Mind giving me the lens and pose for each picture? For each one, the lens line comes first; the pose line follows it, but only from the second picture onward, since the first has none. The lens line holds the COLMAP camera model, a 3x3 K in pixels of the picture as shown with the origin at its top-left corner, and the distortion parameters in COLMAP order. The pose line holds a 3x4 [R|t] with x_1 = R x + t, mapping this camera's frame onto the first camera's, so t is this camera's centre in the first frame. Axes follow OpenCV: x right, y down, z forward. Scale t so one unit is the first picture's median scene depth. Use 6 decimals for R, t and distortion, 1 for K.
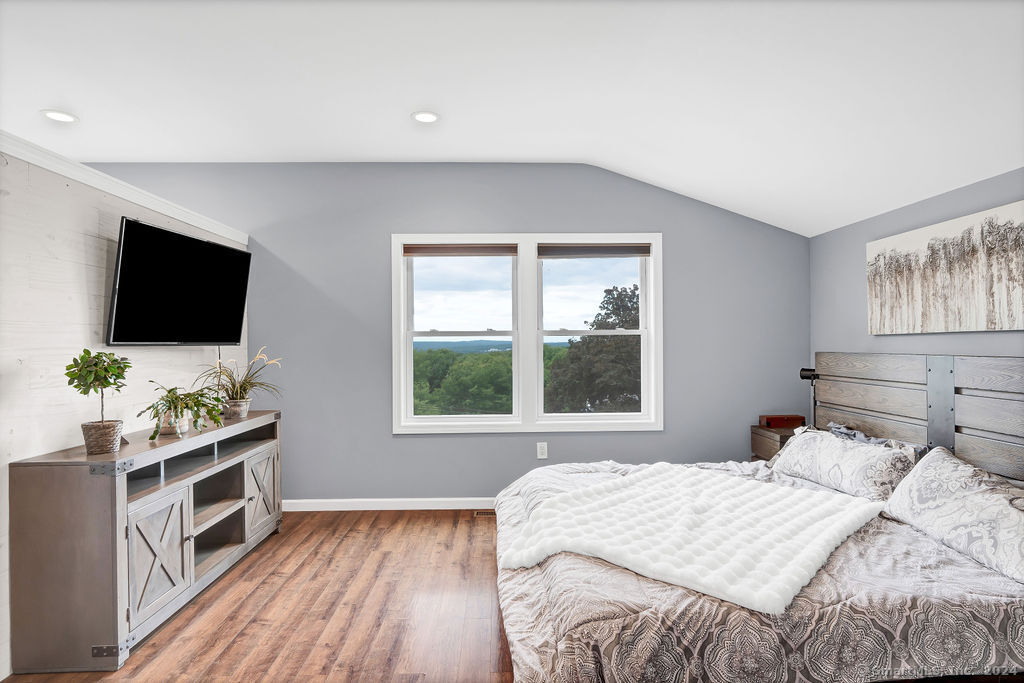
lens RADIAL K [[550.1, 0, 515.3], [0, 550.1, 343.8], [0, 0, 1]] dist [-0.001218, 0.000300]
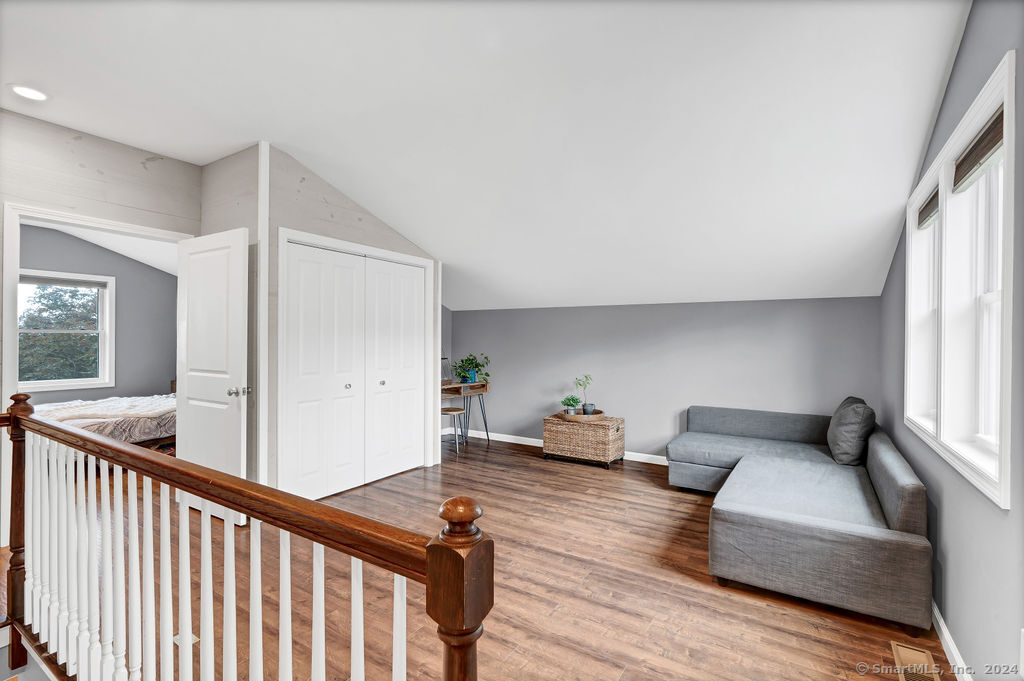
lens RADIAL K [[459.3, 0, 507.5], [0, 459.3, 338.7], [0, 0, 1]] dist [-0.003089, 0.000036]
pose [[0.562431, 0.008801, 0.826797, -0.333394], [-0.006915, 0.999958, -0.005941, 0.002316], [-0.826815, -0.002376, 0.562468, -1.212357]]
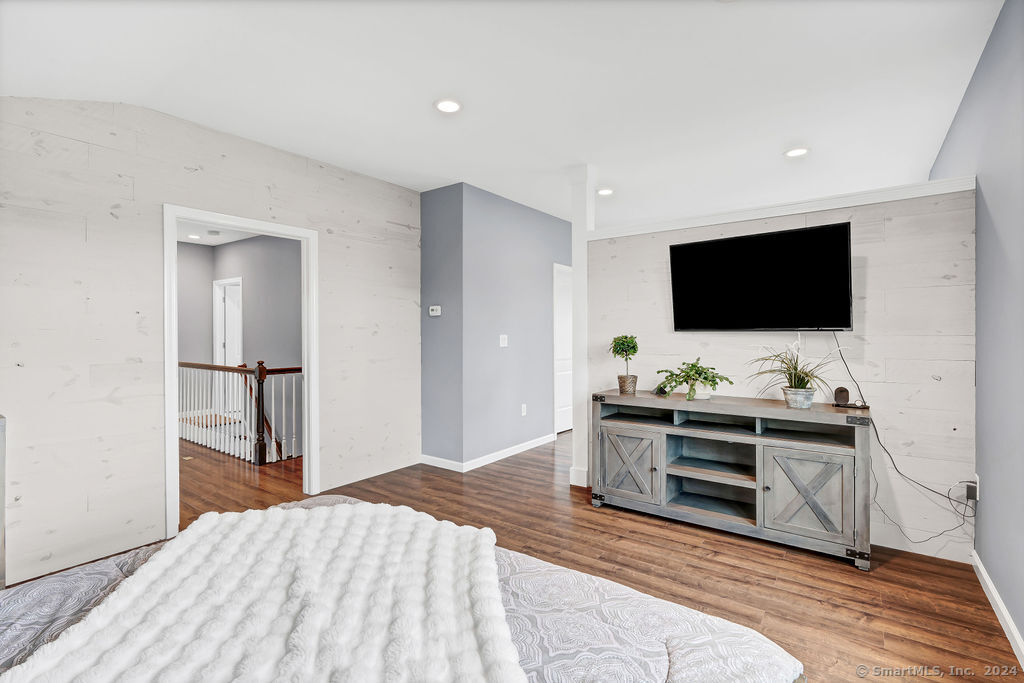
lens RADIAL K [[474.5, 0, 508.0], [0, 474.5, 339.1], [0, 0, 1]] dist [-0.002565, 0.000020]
pose [[-0.620736, 0.021063, -0.783737, 0.448678], [0.010234, 0.999772, 0.018764, -0.004814], [0.783953, 0.003627, -0.620809, 1.126760]]
